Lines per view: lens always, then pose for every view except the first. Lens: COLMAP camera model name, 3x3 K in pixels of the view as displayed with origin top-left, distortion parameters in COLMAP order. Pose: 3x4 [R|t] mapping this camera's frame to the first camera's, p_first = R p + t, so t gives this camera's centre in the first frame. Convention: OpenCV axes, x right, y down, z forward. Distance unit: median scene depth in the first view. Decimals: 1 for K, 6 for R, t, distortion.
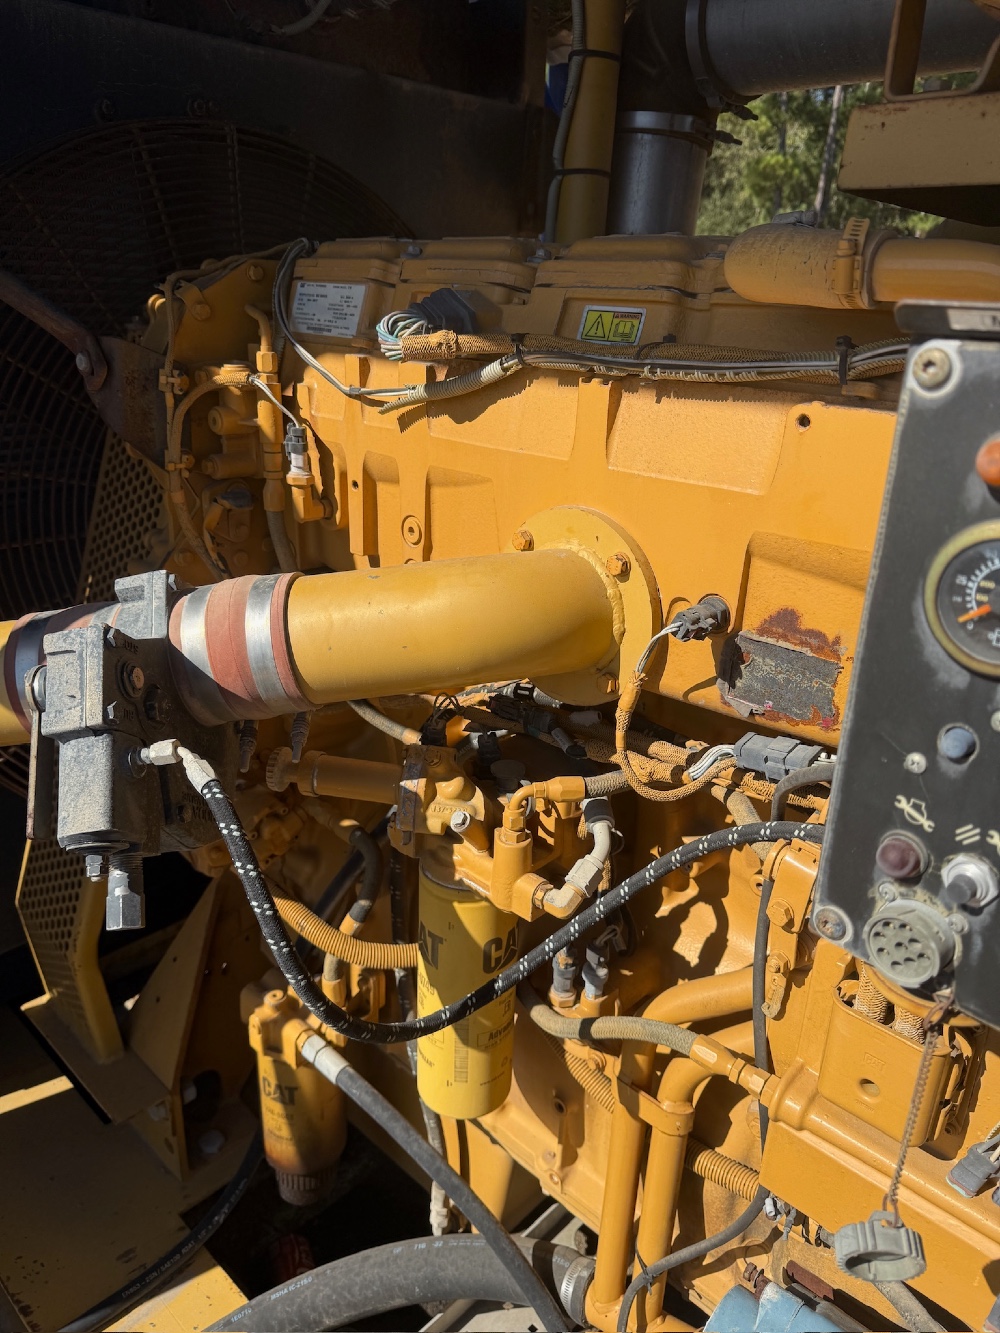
lens RADIAL K [[944.4, 0, 500.0], [0, 944.4, 666.5], [0, 0, 1]] dist [0.027340, -0.044302]
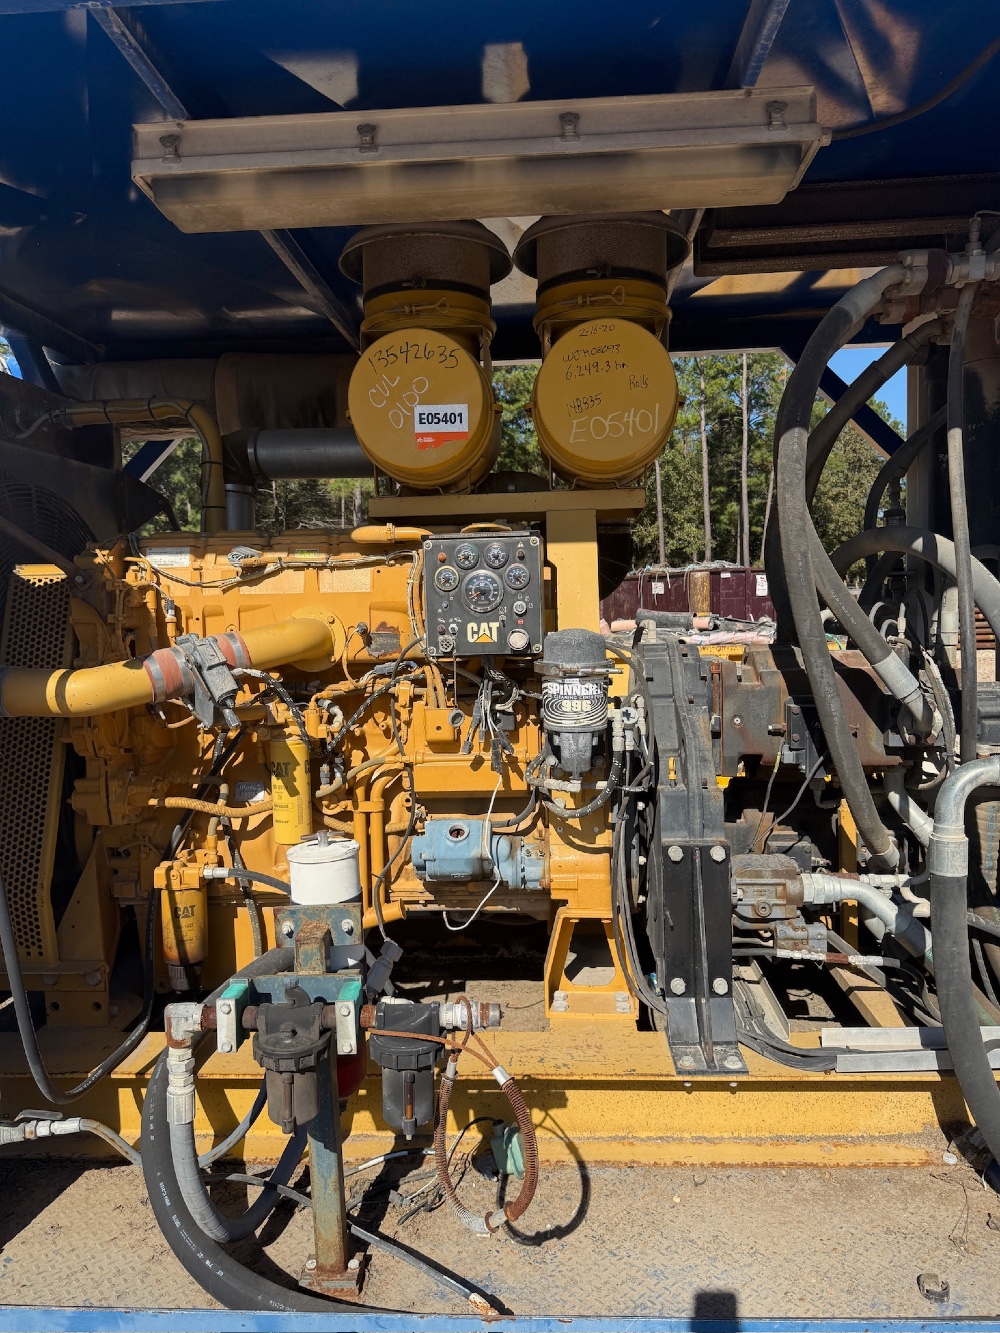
lens RADIAL K [[944.4, 0, 500.0], [0, 944.4, 666.5], [0, 0, 1]] dist [0.027340, -0.044302]
pose [[0.765545, -0.092103, 0.636755, -1.214657], [0.276518, 0.940731, -0.196375, 0.679209], [-0.580929, 0.326408, 0.745640, -1.378152]]
